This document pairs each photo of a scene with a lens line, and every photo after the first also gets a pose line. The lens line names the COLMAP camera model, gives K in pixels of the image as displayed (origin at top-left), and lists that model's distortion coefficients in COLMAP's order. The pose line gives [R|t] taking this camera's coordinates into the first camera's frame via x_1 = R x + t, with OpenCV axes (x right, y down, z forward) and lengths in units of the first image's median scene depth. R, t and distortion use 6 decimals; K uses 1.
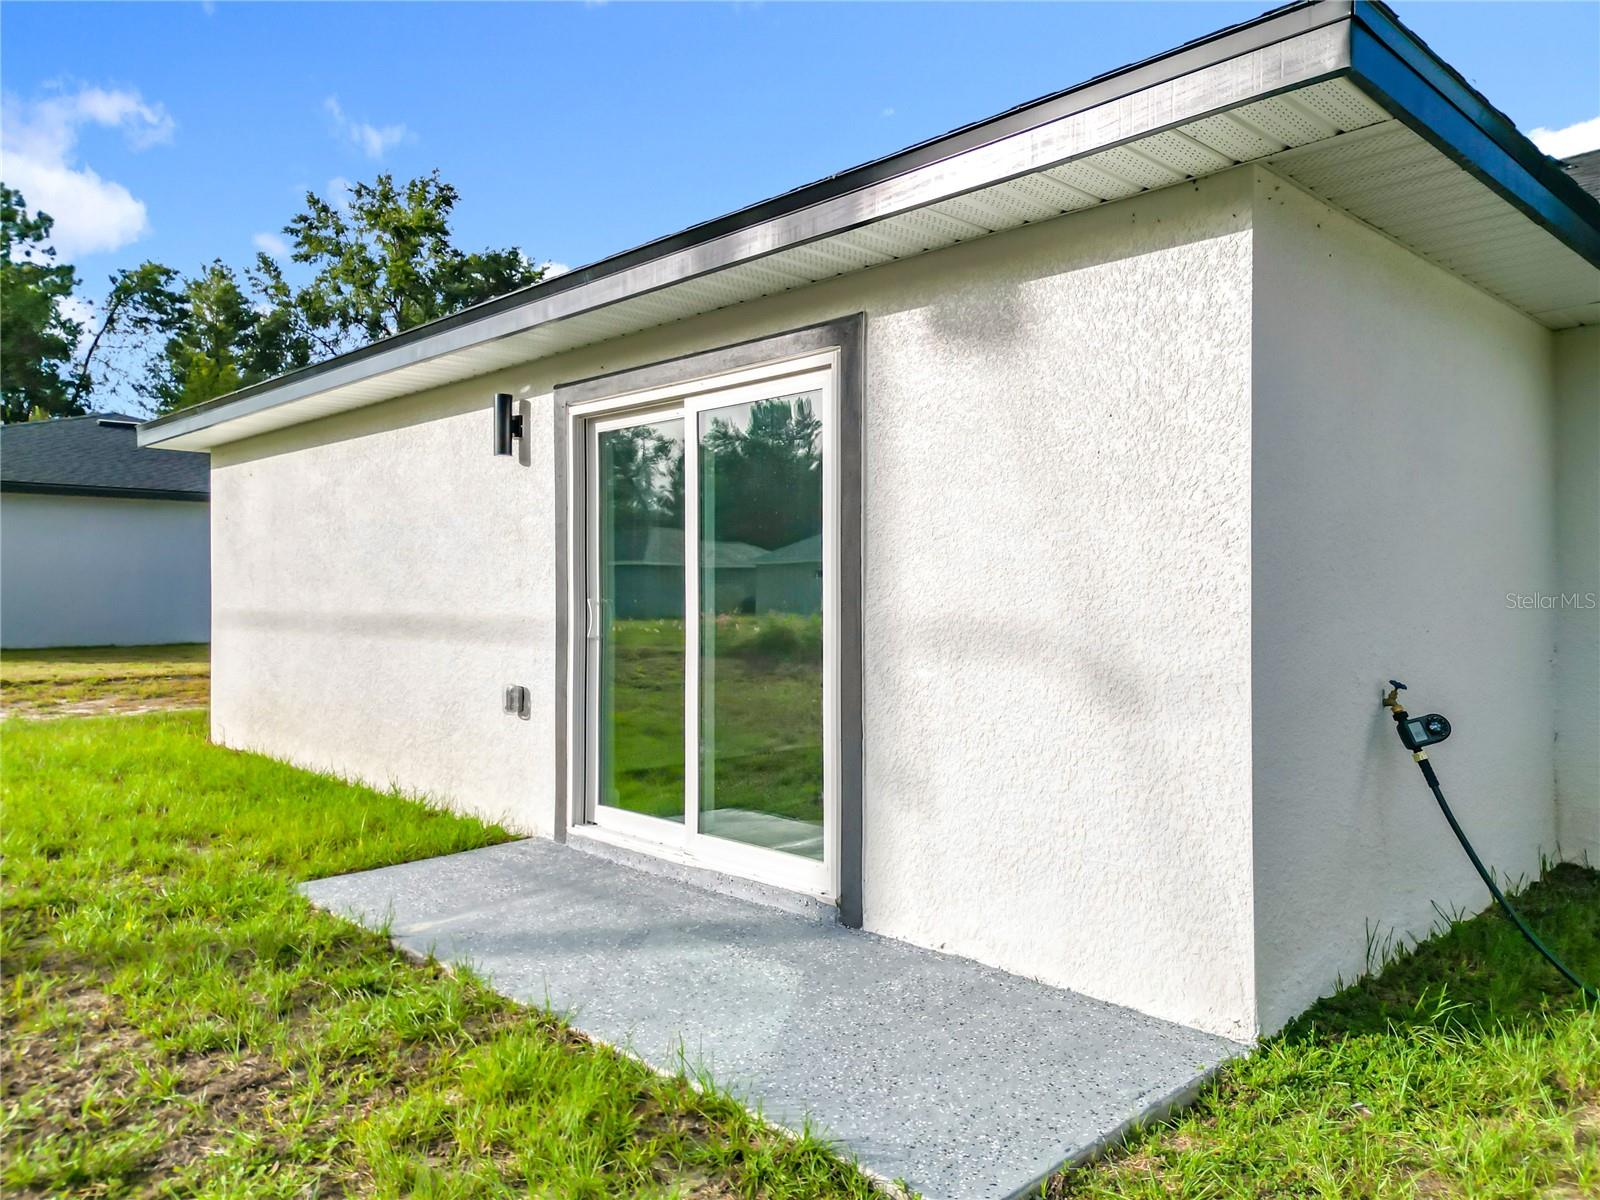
lens RADIAL K [[1140.5, 0, 789.6], [0, 1140.5, 593.2], [0, 0, 1]] dist [0.073921, -0.076453]
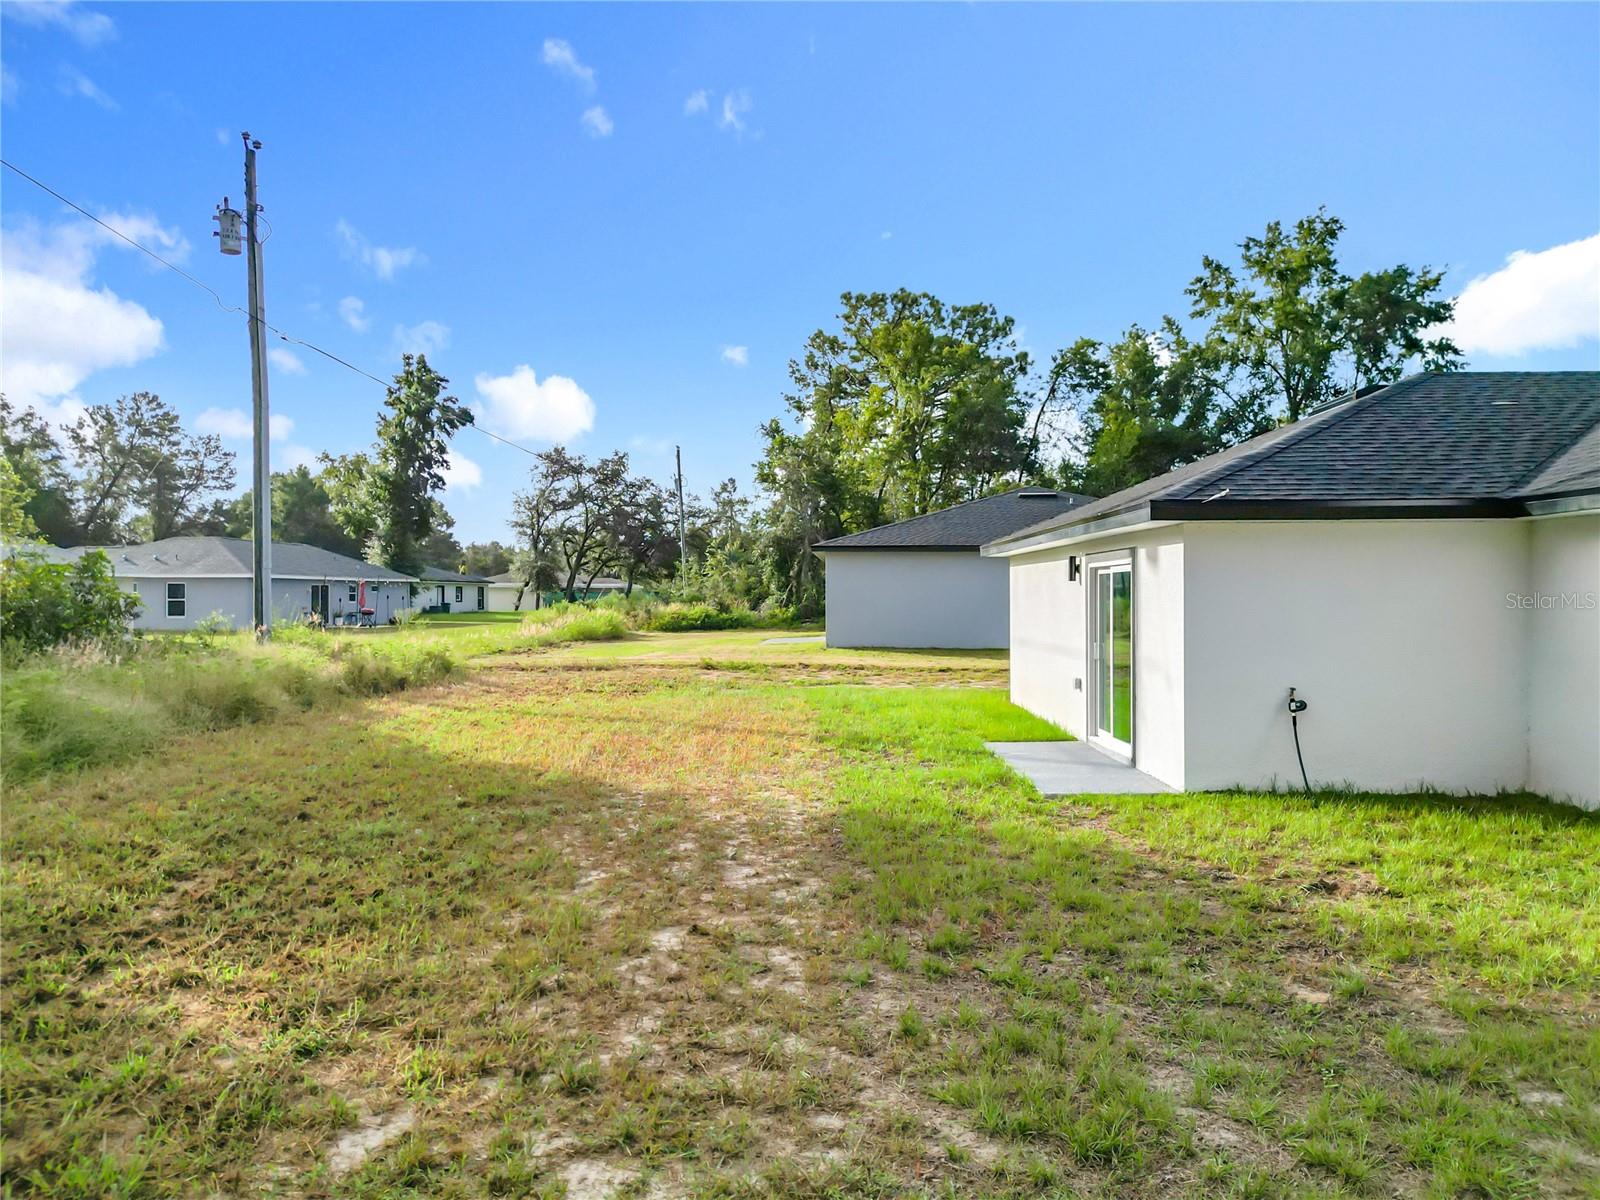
lens RADIAL K [[1140.5, 0, 789.6], [0, 1140.5, 593.2], [0, 0, 1]] dist [0.073921, -0.076453]
pose [[0.713456, -0.002622, -0.700695, 0.091266], [-0.000120, 0.999993, -0.003864, -0.007751], [0.700700, 0.002841, 0.713451, -0.101654]]
